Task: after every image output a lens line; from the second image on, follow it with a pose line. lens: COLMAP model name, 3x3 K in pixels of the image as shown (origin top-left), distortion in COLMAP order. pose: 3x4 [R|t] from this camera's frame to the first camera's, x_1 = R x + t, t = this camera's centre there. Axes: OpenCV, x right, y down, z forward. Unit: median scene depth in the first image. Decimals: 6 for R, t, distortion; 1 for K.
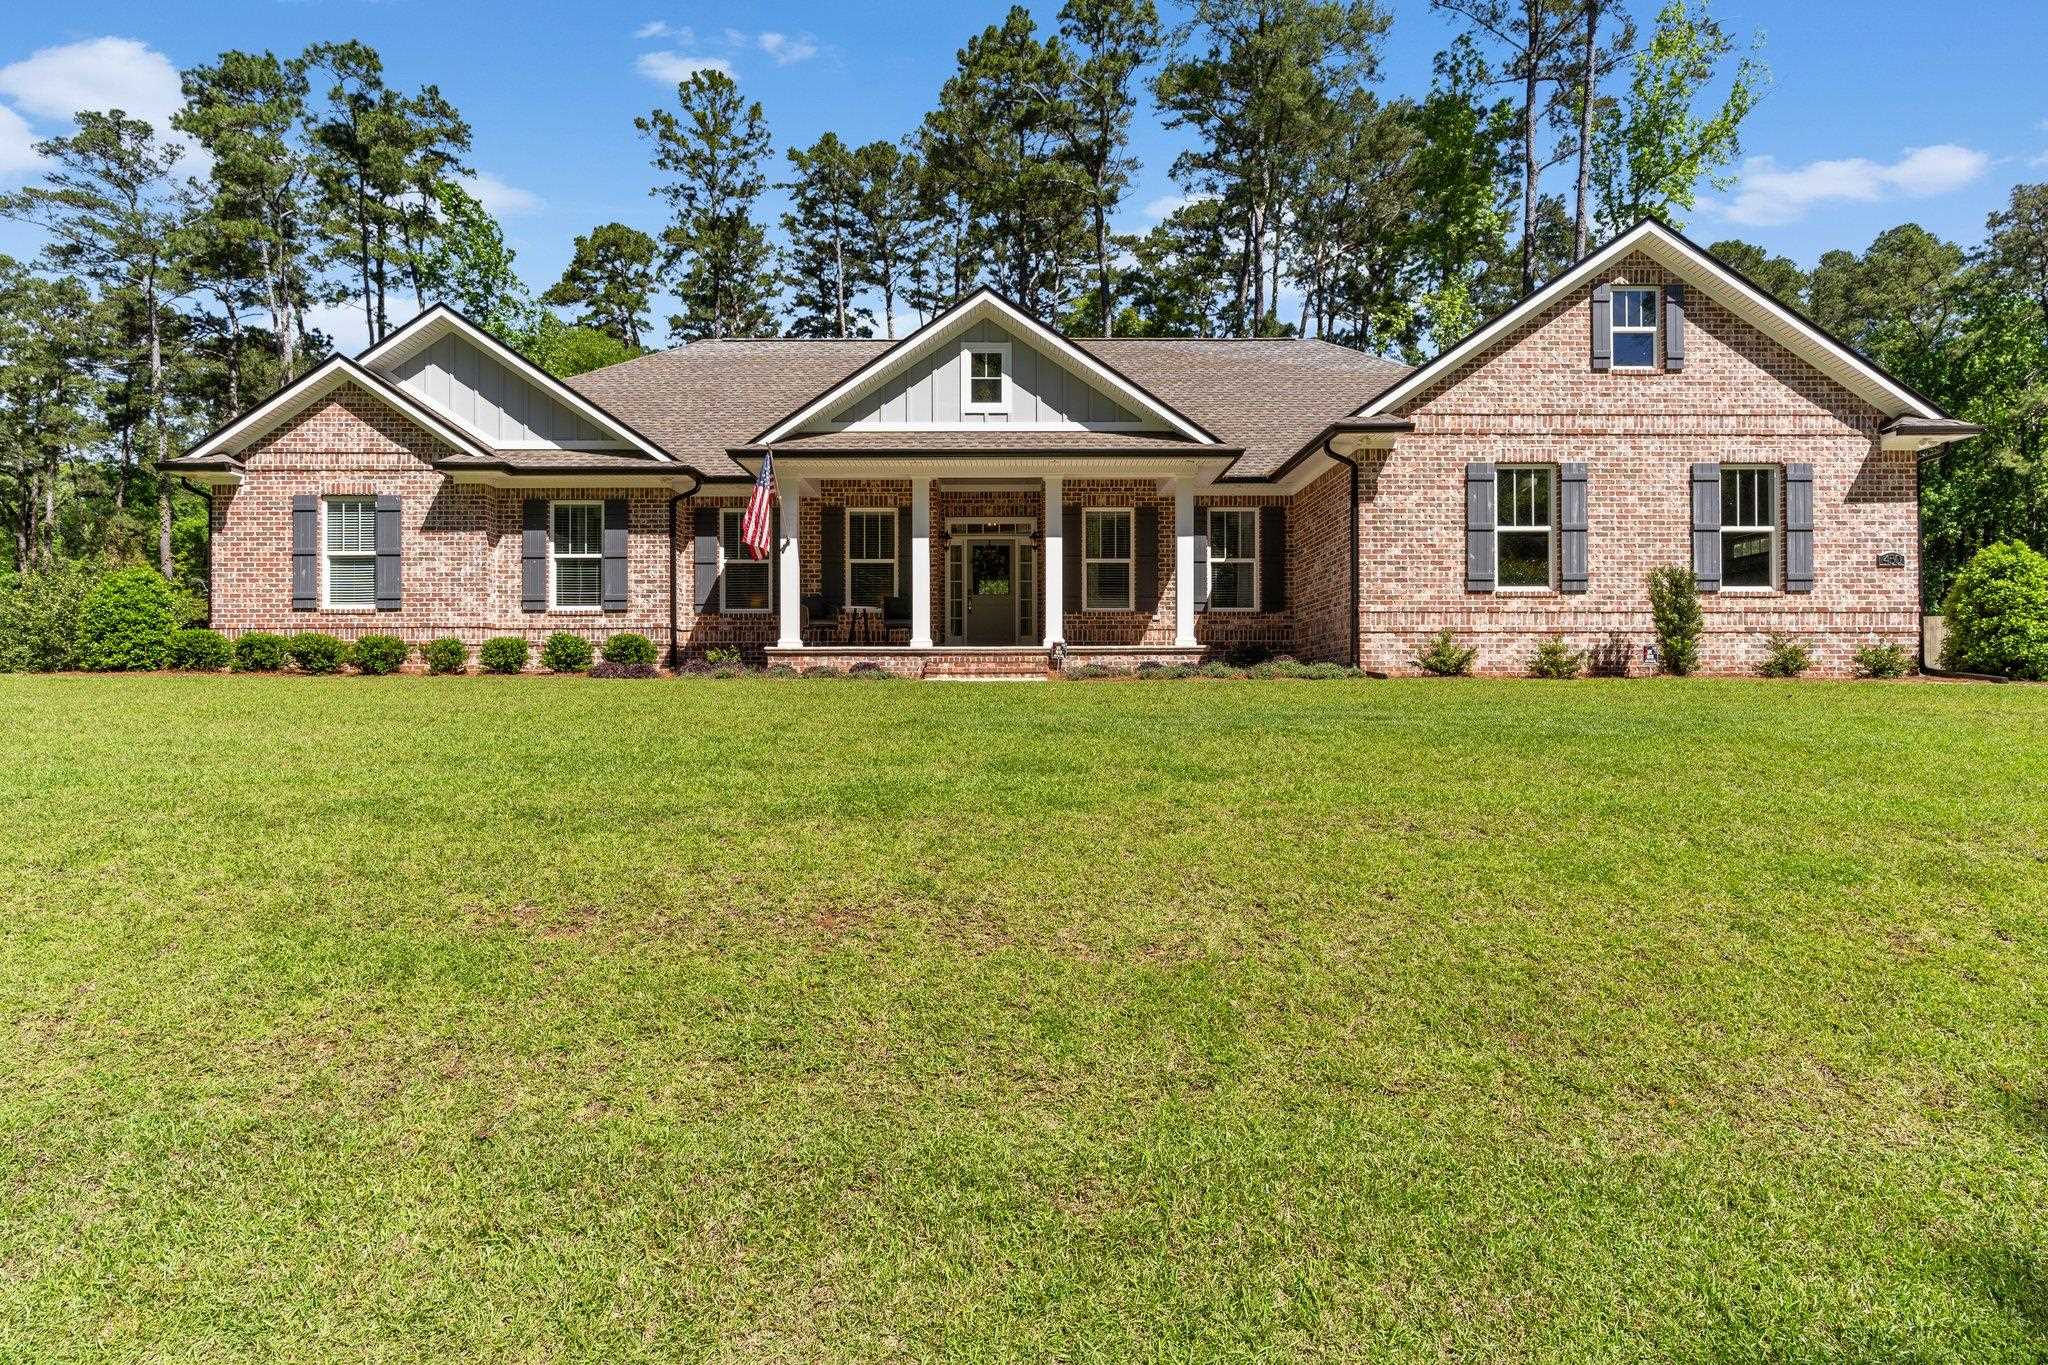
lens RADIAL K [[1145.1, 0, 1015.3], [0, 1145.1, 687.1], [0, 0, 1]] dist [-0.002941, 0.000033]
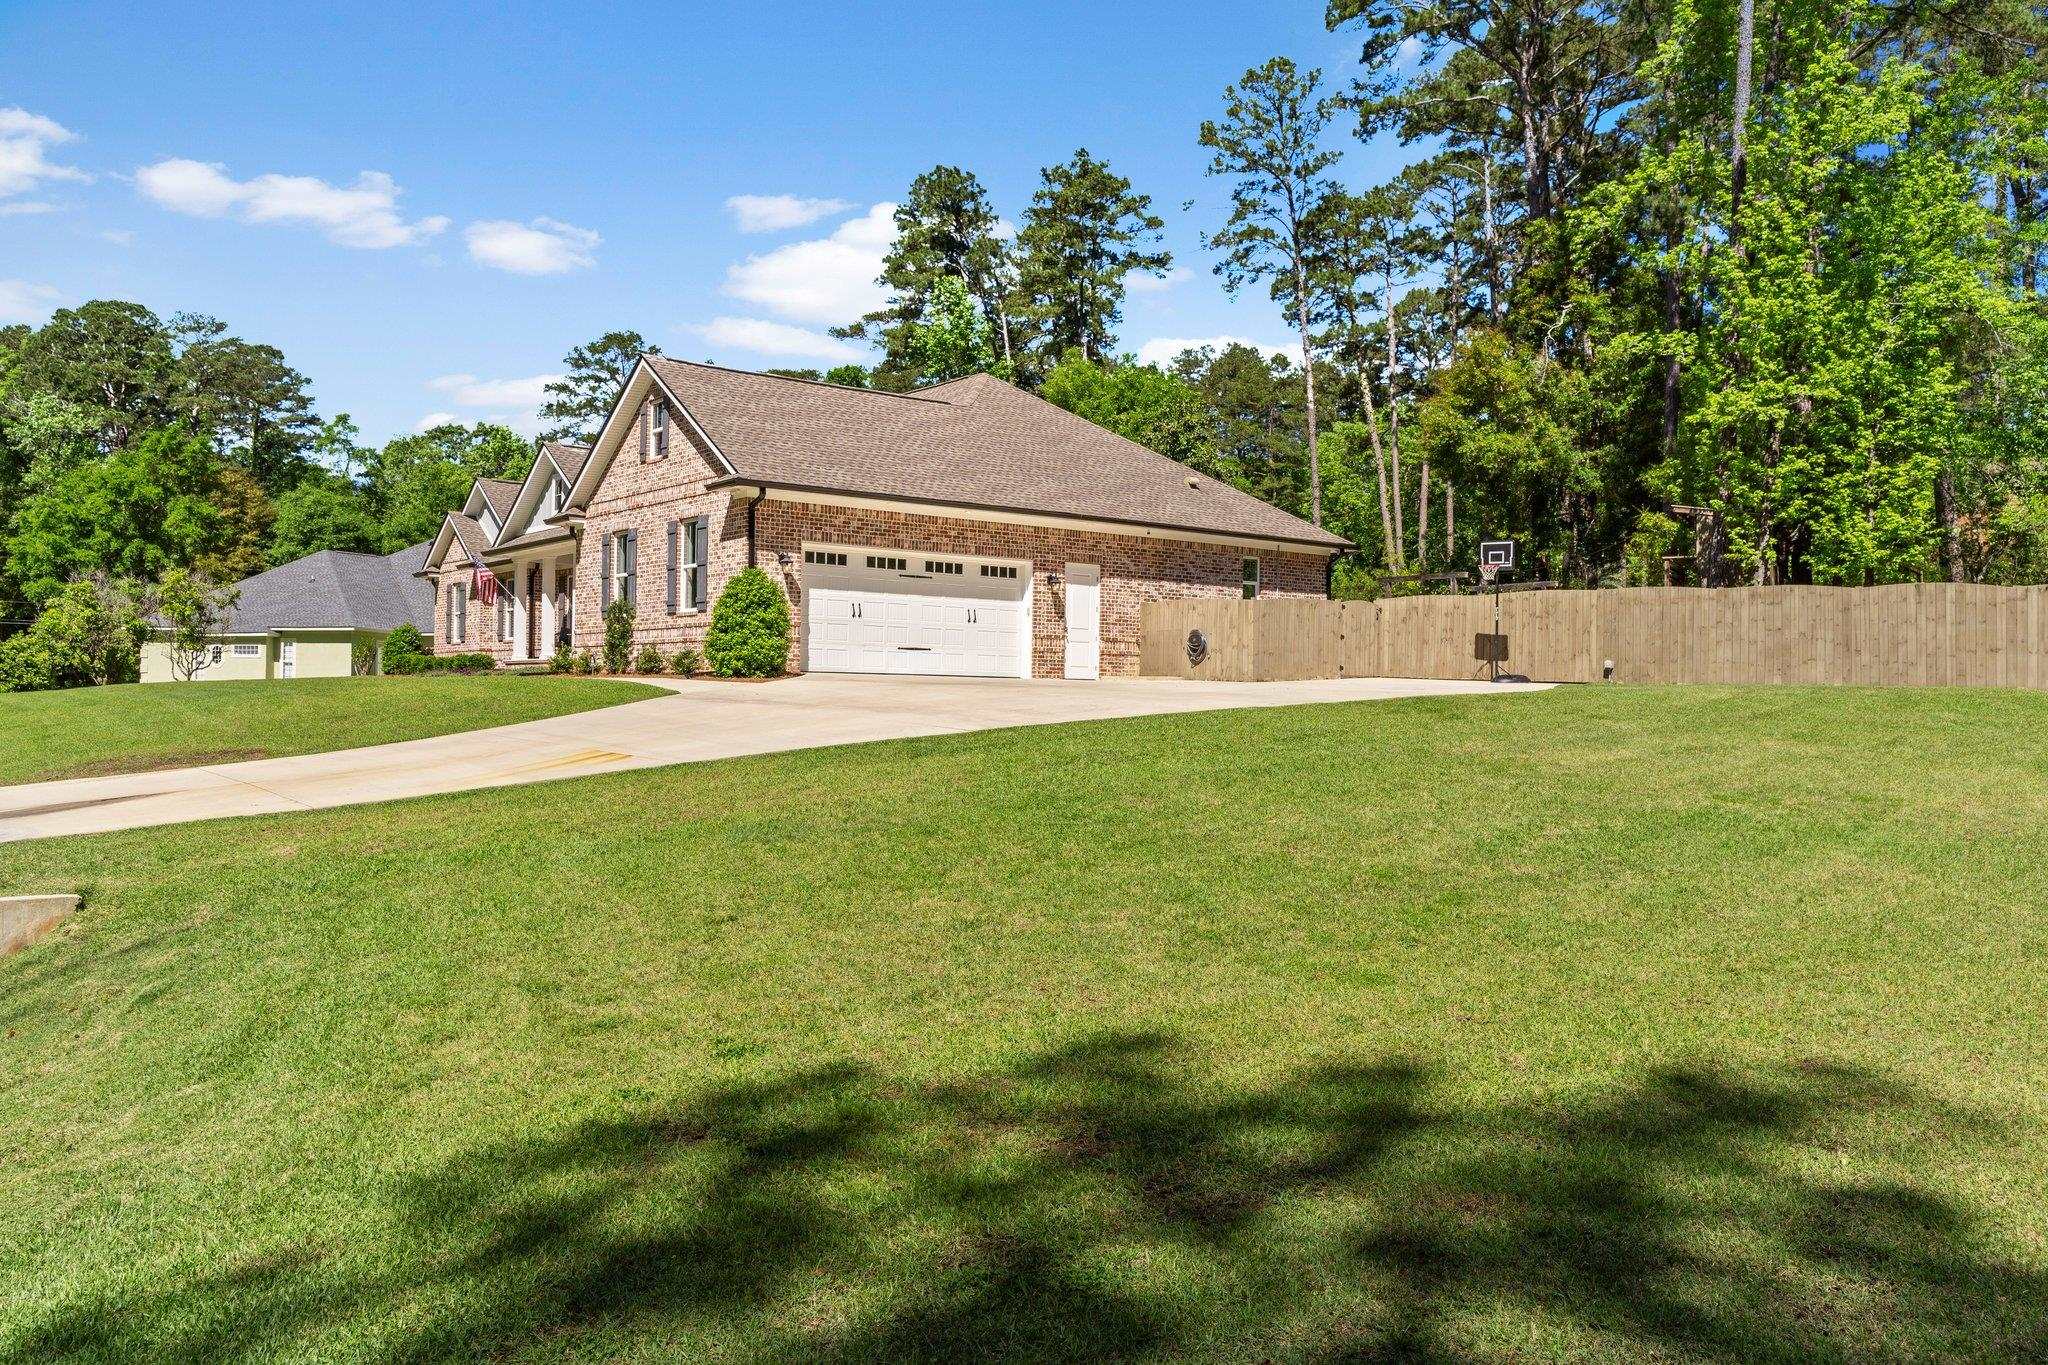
lens RADIAL K [[1562.5, 0, 1035.7], [0, 1562.5, 678.8], [0, 0, 1]] dist [-0.001668, 0.000611]
pose [[0.608098, -0.000705, -0.793862, 2.369589], [-0.013537, 0.999845, -0.011258, 0.011485], [0.793747, 0.017592, 0.607994, 0.199502]]
